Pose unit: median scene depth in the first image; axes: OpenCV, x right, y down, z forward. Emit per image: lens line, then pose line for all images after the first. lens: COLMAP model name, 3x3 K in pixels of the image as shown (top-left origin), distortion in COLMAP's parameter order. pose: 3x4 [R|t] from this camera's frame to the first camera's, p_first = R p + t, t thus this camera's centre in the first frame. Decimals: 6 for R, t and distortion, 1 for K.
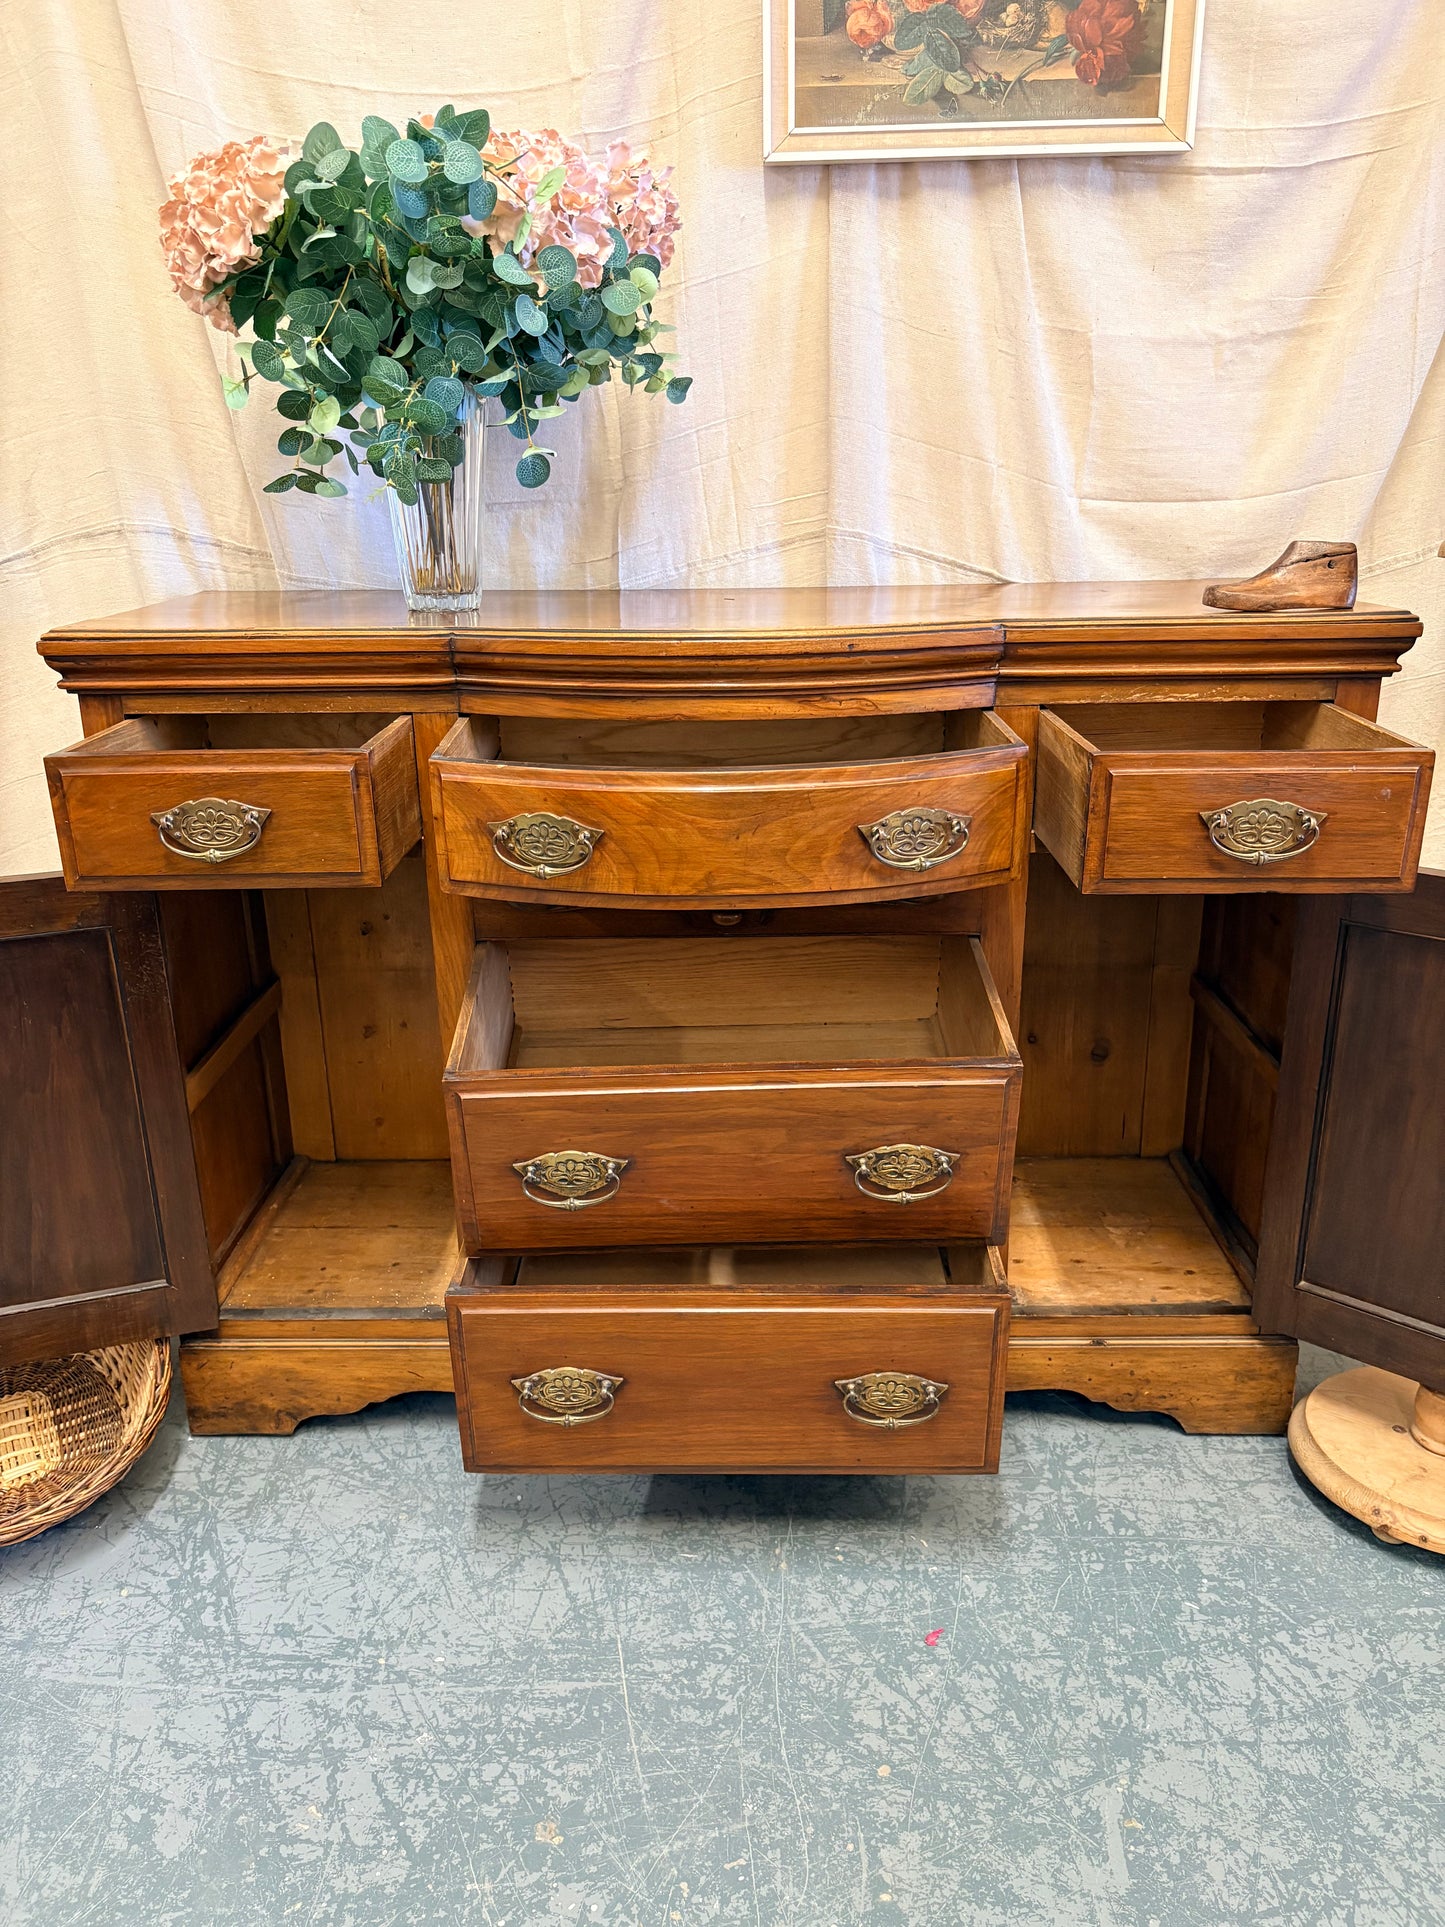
lens RADIAL K [[1471.6, 0, 715.1], [0, 1471.6, 969.4], [0, 0, 1]] dist [0.038636, -0.051822]
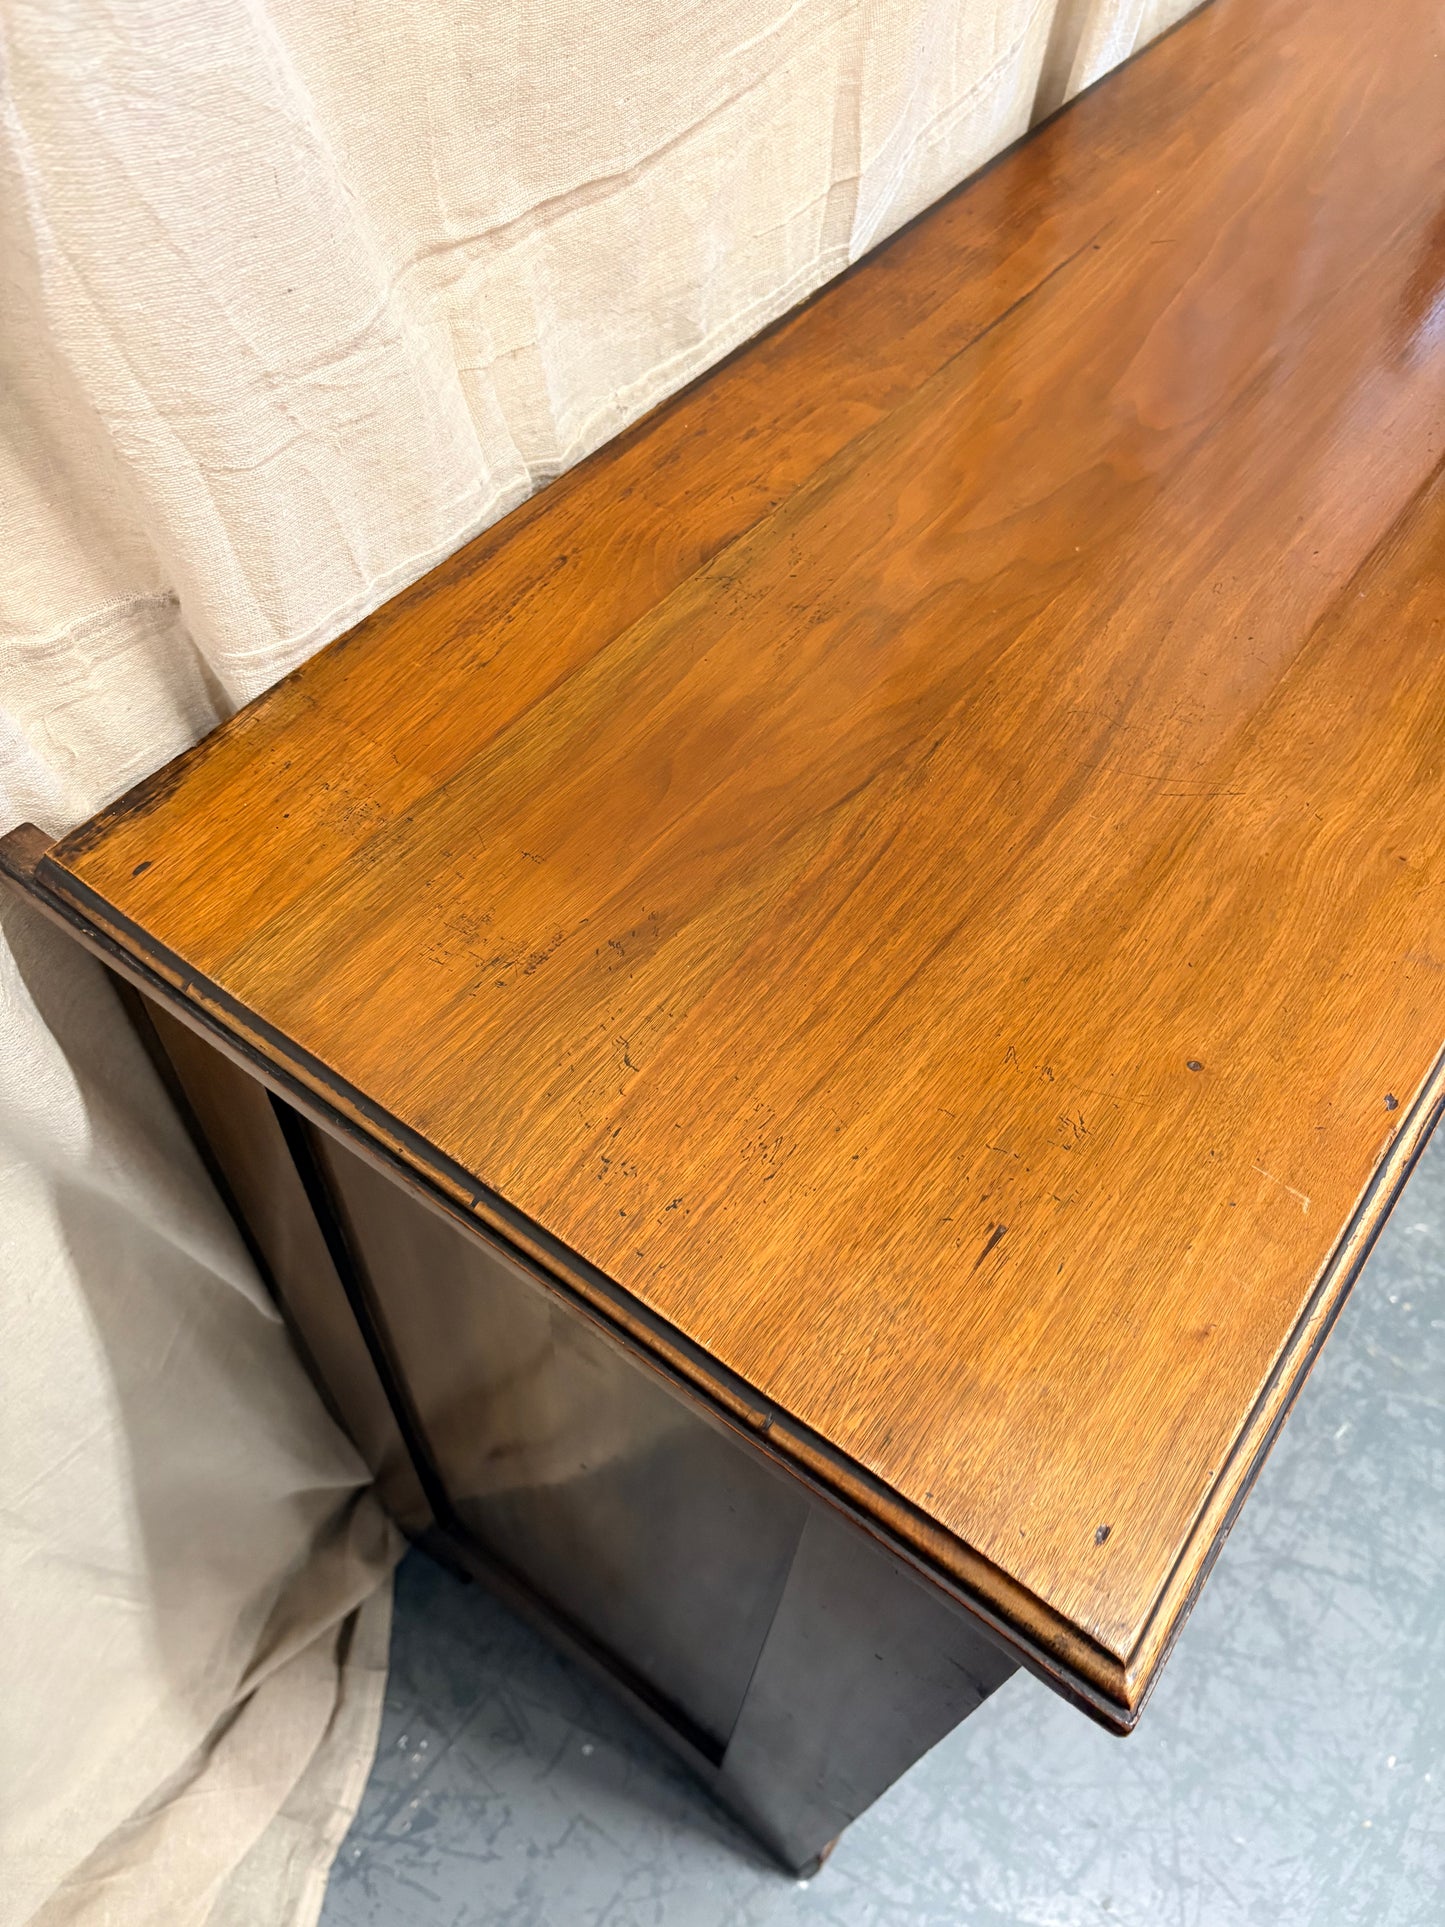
lens RADIAL K [[1471.6, 0, 715.5], [0, 1471.6, 968.8], [0, 0, 1]] dist [0.038636, -0.051822]
pose [[0.583442, -0.638360, 0.502088, -0.483042], [0.212573, 0.716696, 0.664198, -0.452453], [-0.783842, -0.280791, 0.553848, 0.840057]]
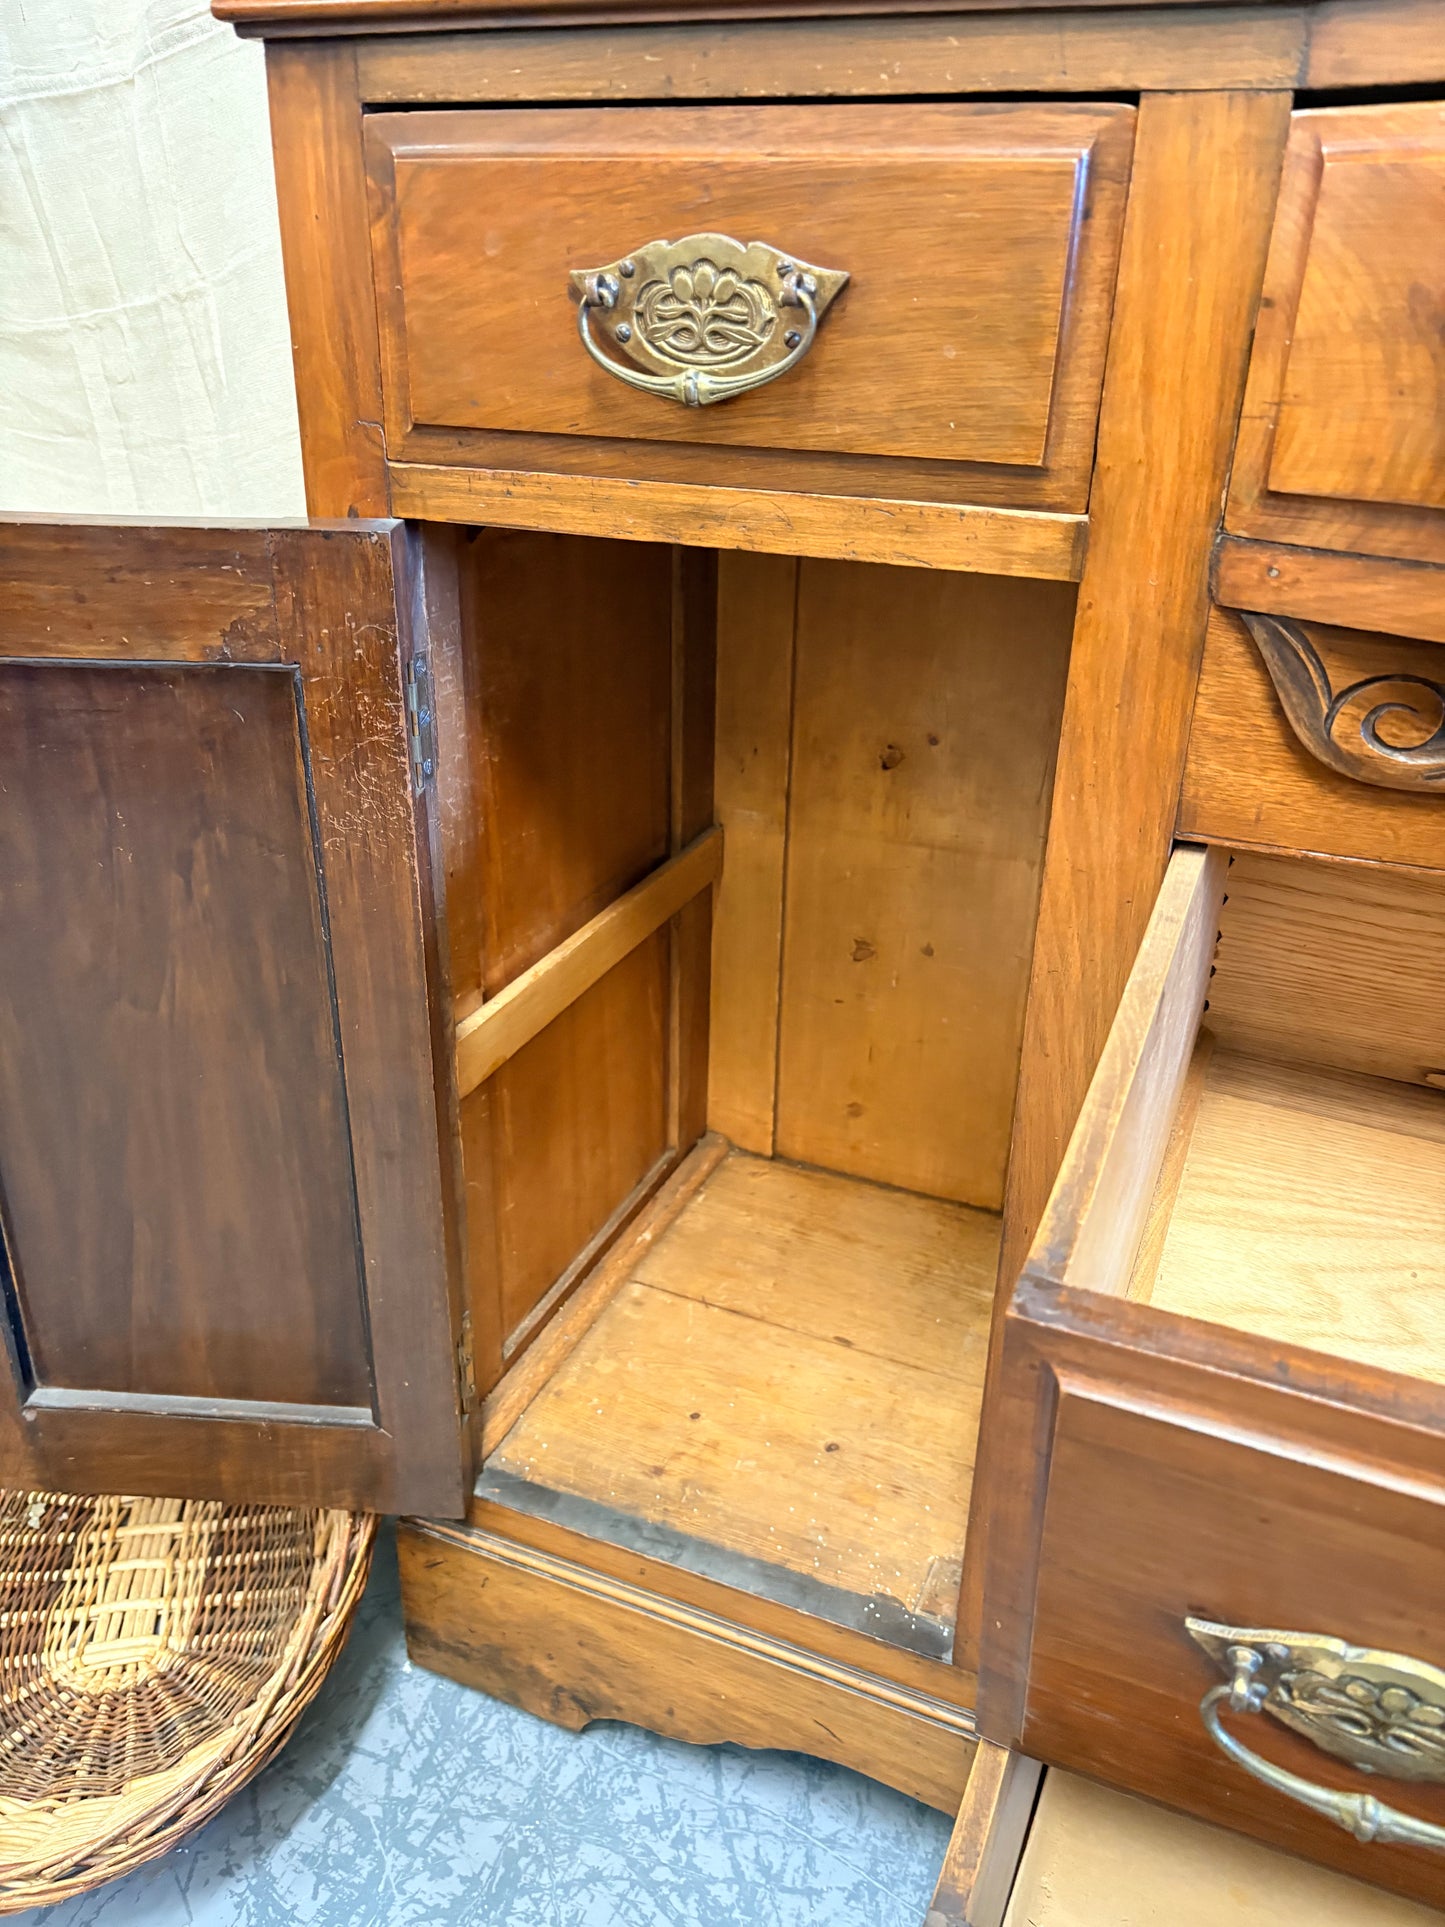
lens RADIAL K [[1471.6, 0, 716.8], [0, 1471.6, 957.4], [0, 0, 1]] dist [0.038636, -0.051822]
pose [[0.925281, 0.190586, -0.327920, -0.135752], [-0.156311, 0.979360, 0.128143, -0.019333], [0.345574, -0.067311, 0.935974, 0.600968]]
